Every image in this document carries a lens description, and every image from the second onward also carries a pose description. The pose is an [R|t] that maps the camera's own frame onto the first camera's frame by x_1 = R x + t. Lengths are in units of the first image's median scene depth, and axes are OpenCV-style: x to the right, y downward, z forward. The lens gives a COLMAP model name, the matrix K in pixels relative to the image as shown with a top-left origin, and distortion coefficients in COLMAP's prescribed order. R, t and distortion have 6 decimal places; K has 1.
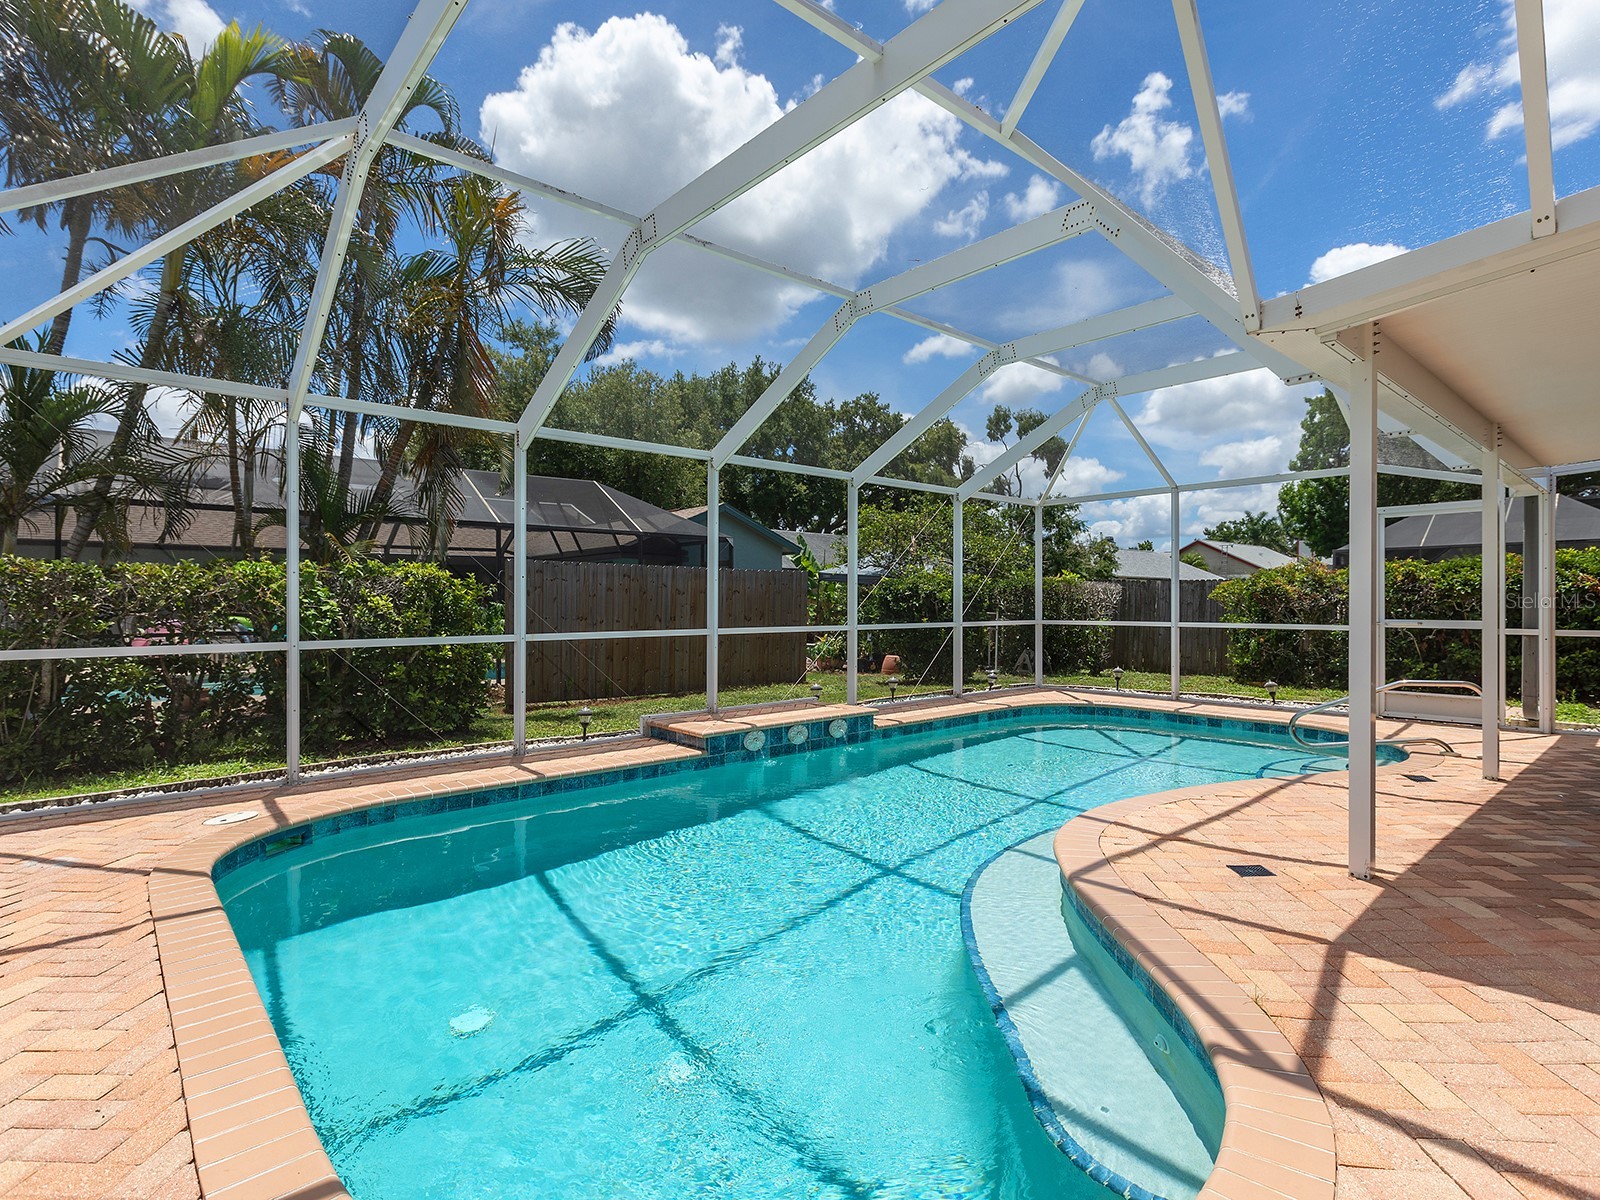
lens RADIAL K [[809.9, 0, 804.0], [0, 809.9, 595.0], [0, 0, 1]] dist [-0.001855, -0.001557]
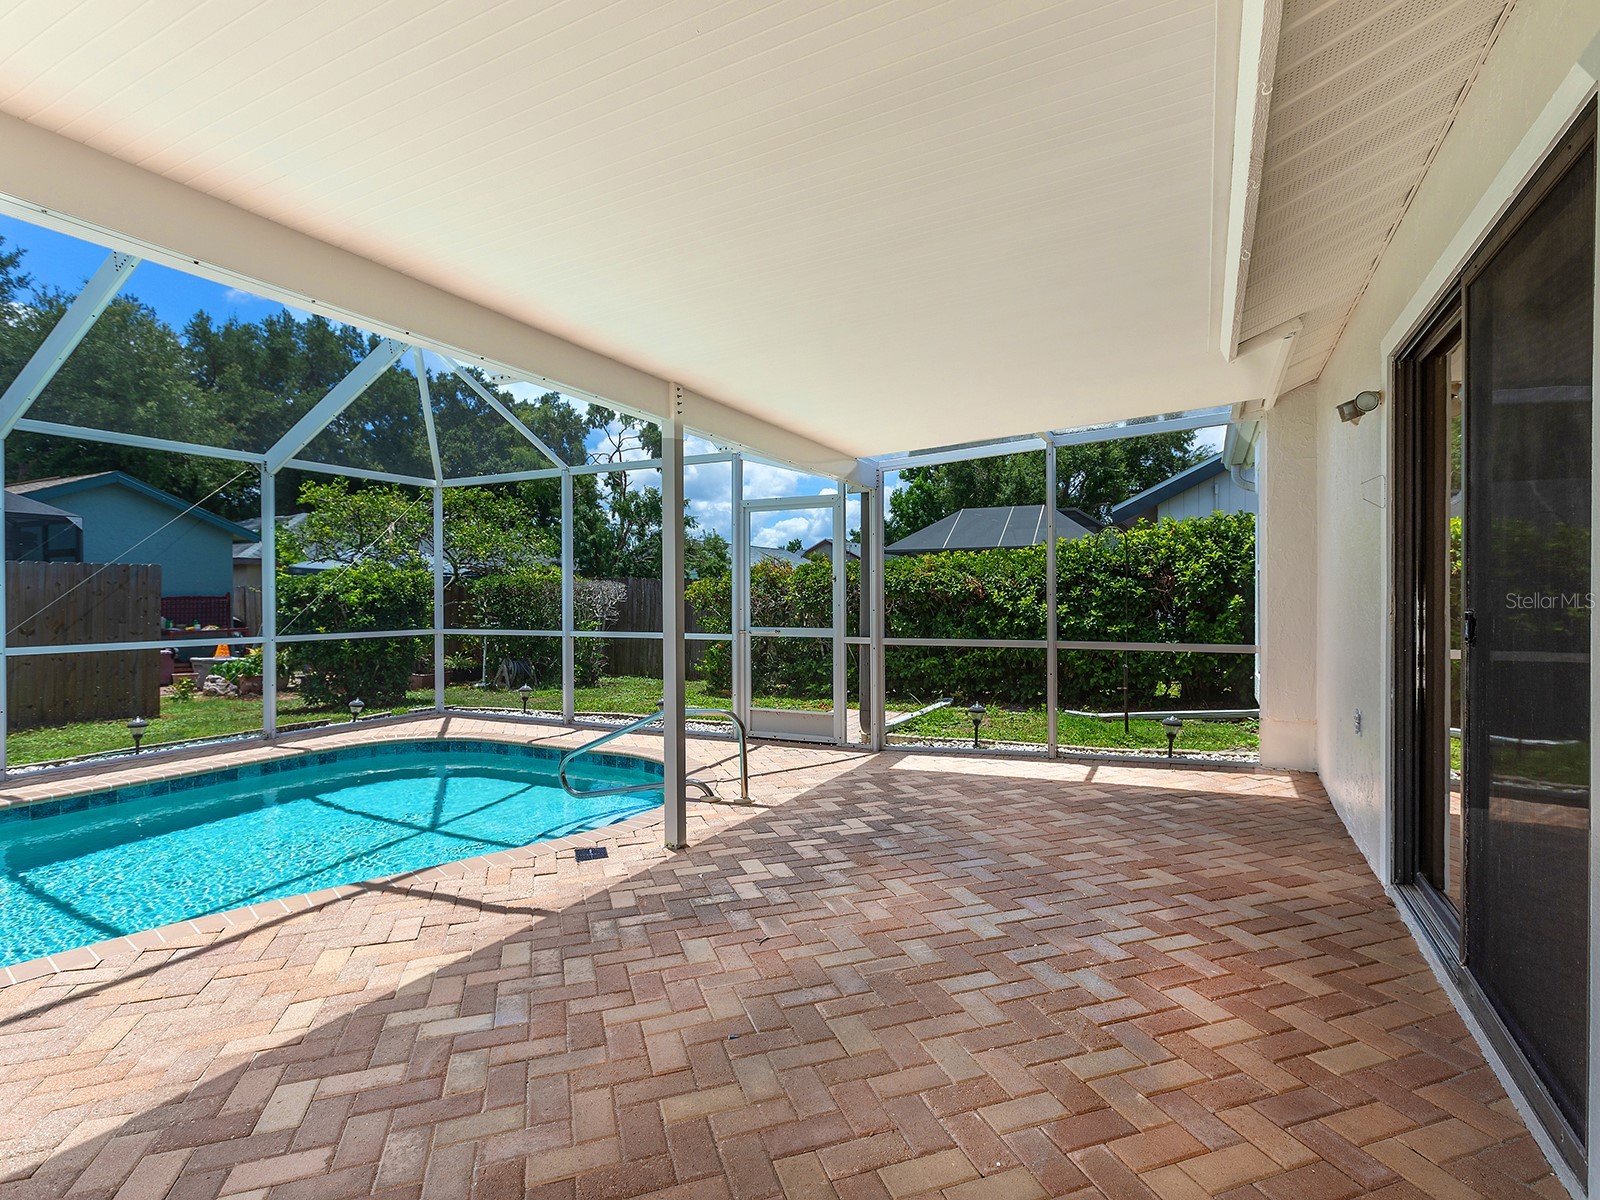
lens RADIAL K [[809.9, 0, 800.4], [0, 809.9, 601.0], [0, 0, 1]] dist [-0.001855, -0.001557]
pose [[0.930513, -0.004909, 0.366227, 0.288383], [0.000101, 0.999914, 0.013146, -0.006684], [-0.366260, -0.012196, 0.930433, 0.101196]]
